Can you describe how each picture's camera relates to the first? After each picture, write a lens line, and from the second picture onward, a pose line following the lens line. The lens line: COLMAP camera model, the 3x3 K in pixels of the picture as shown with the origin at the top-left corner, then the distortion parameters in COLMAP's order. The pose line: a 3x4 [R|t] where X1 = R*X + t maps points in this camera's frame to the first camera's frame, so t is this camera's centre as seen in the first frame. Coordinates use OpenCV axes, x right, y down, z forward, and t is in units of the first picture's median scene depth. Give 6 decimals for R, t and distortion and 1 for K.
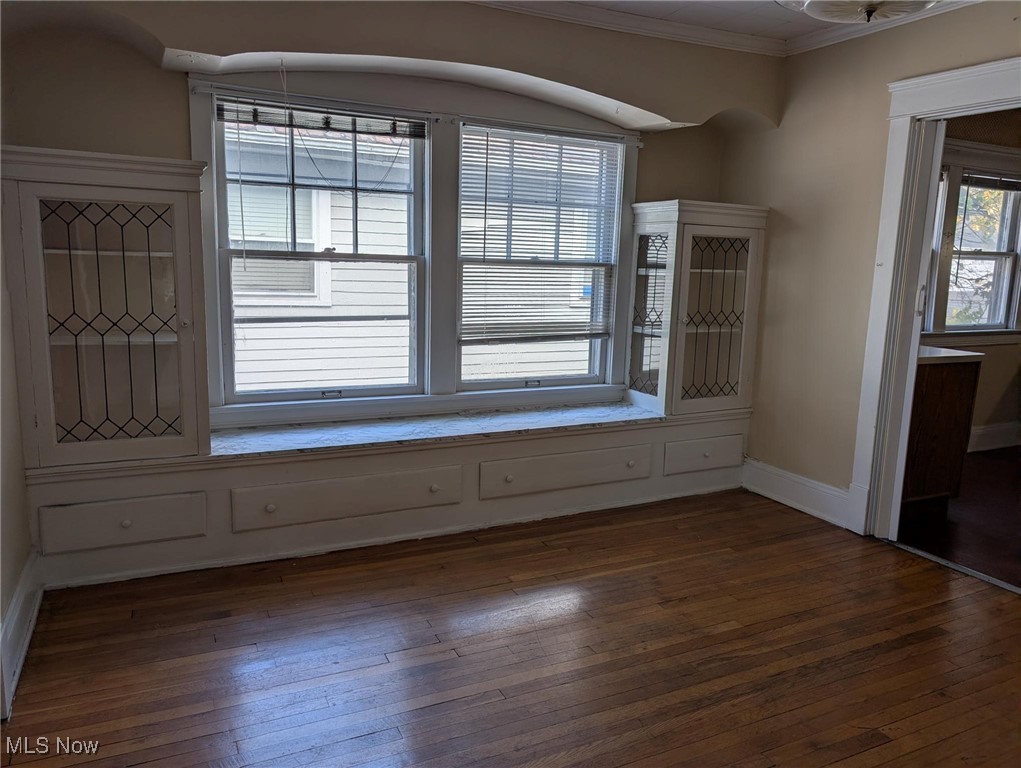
lens RADIAL K [[740.3, 0, 511.9], [0, 740.3, 378.1], [0, 0, 1]] dist [0.048184, -0.044023]
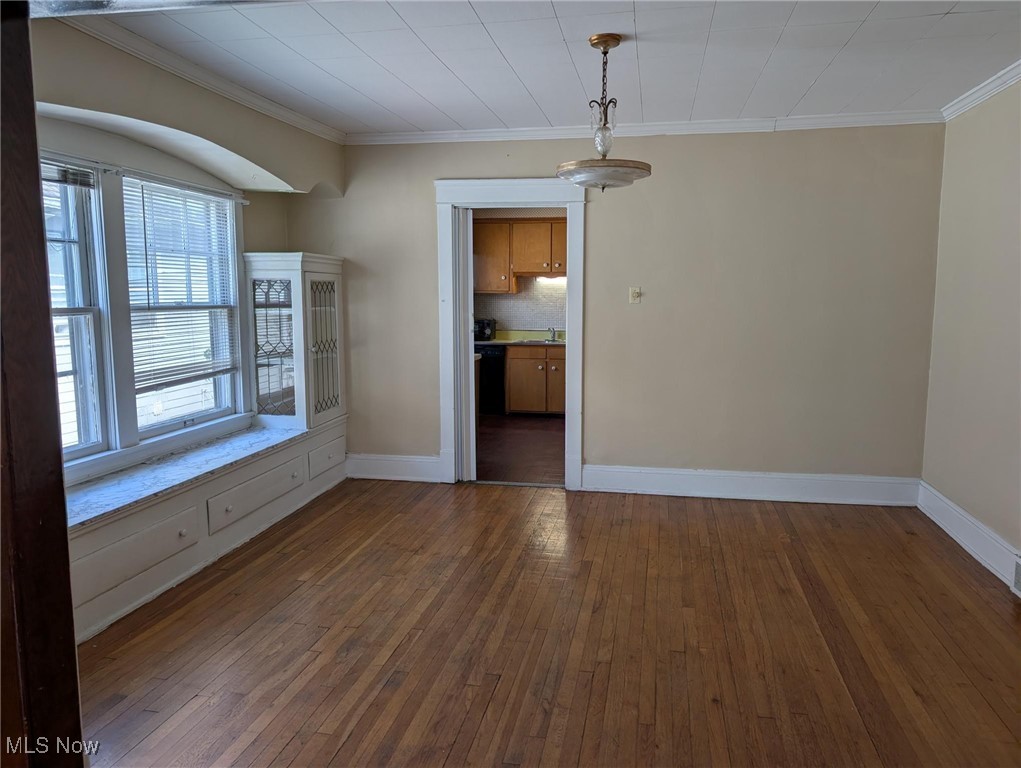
lens RADIAL K [[740.3, 0, 511.9], [0, 740.3, 378.1], [0, 0, 1]] dist [0.048184, -0.044023]
pose [[0.611709, -0.121394, 0.781713, -0.532652], [0.141505, 0.989009, 0.042854, -0.037598], [-0.778324, 0.084403, 0.622164, -0.012679]]
